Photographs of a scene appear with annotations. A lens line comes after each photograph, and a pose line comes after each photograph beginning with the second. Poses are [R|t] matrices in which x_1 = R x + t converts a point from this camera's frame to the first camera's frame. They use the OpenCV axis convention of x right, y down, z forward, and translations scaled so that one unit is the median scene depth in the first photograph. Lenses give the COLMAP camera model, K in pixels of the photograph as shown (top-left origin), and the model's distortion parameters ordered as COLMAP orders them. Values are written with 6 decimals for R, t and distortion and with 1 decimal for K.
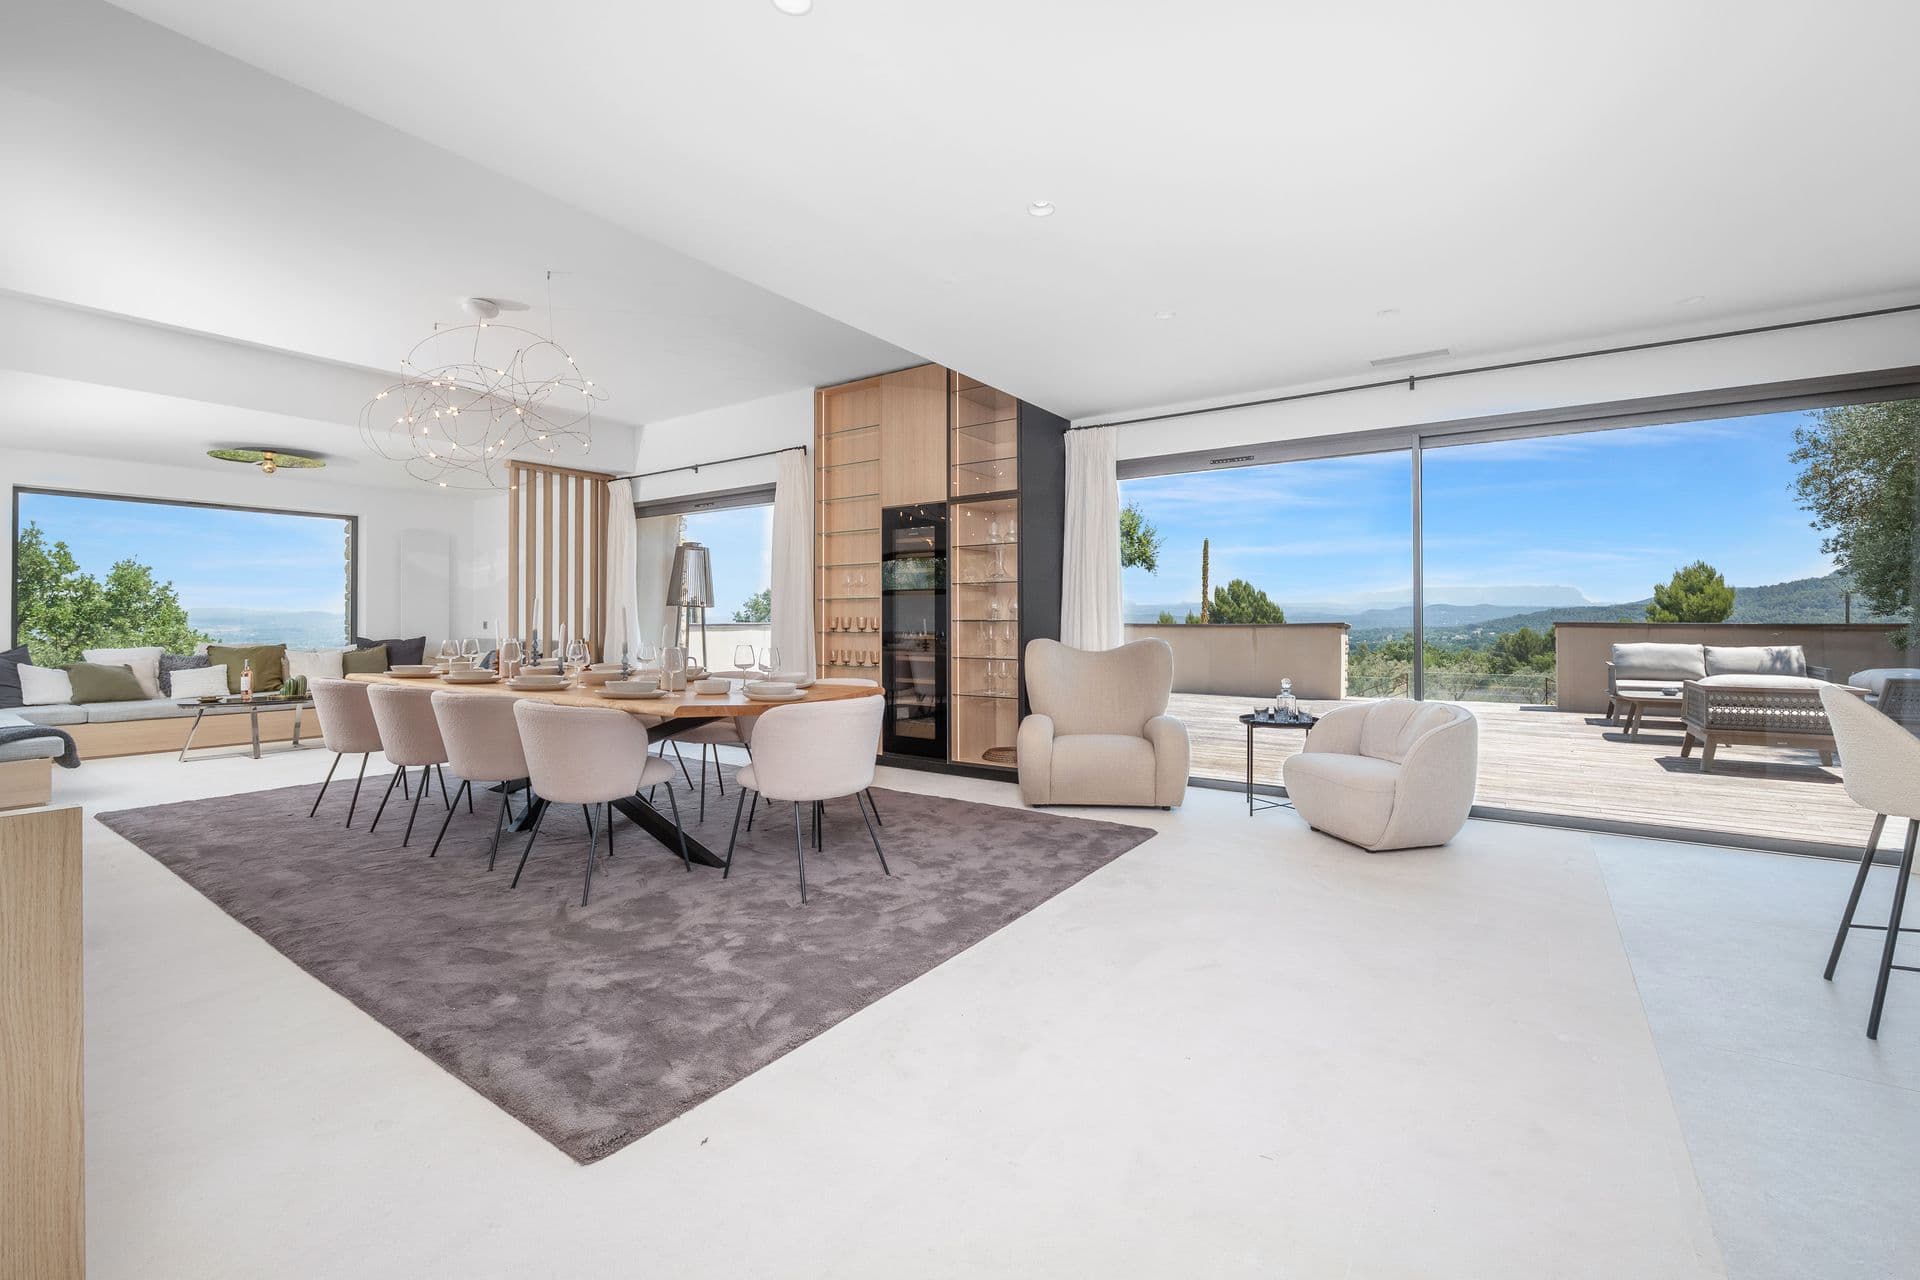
lens RADIAL K [[799.8, 0, 967.6], [0, 799.8, 618.0], [0, 0, 1]] dist [-0.016804, -0.000312]
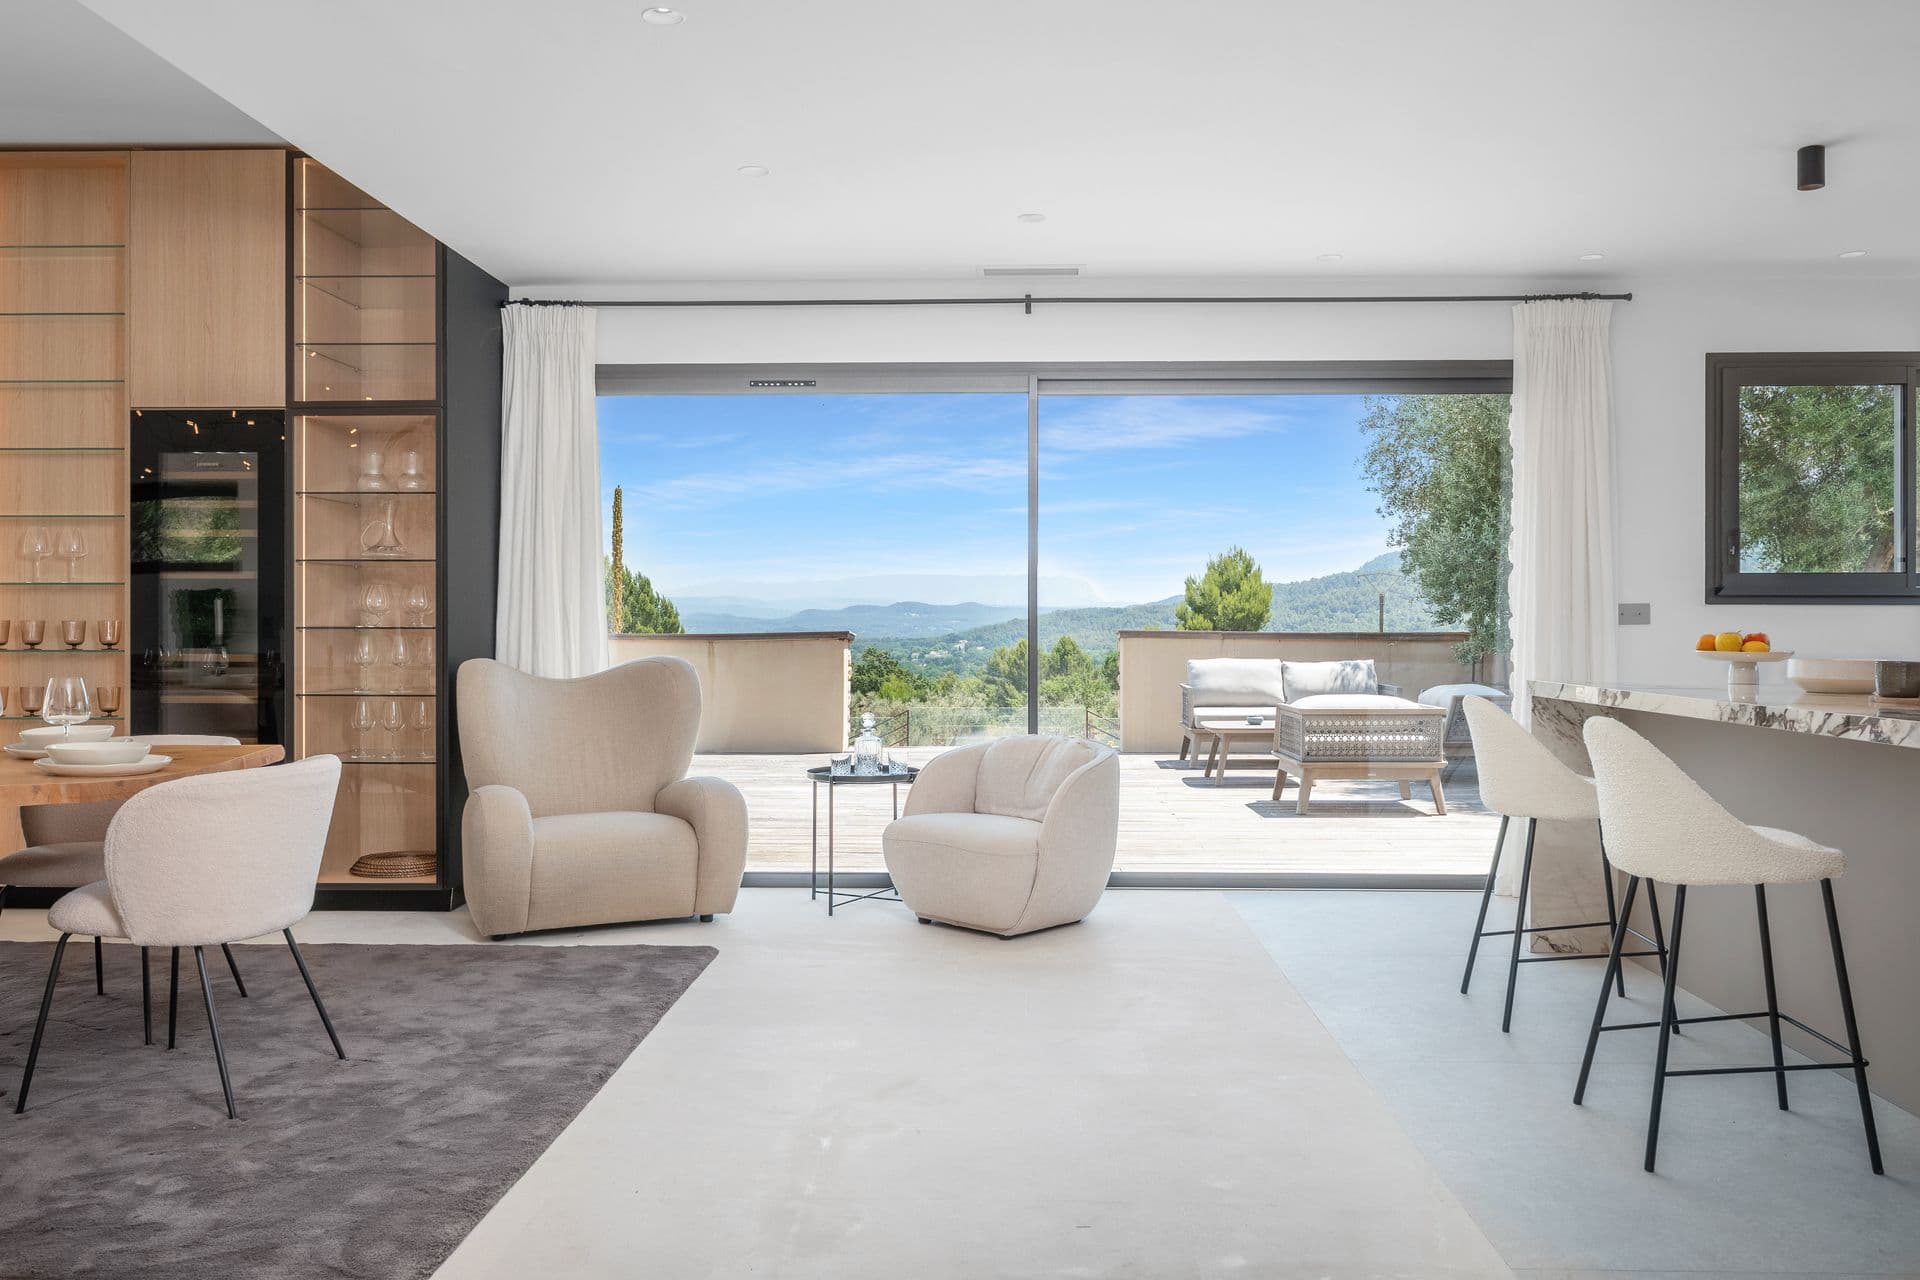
lens RADIAL K [[1457.0, 0, 960.0], [0, 1457.0, 640.0], [0, 0, 1]] dist [-0.008166, 0.000196]
pose [[0.846687, -0.002876, 0.532084, -0.167211], [-0.003358, 0.999937, 0.010748, -0.000391], [-0.532081, -0.010887, 0.846623, -0.086102]]
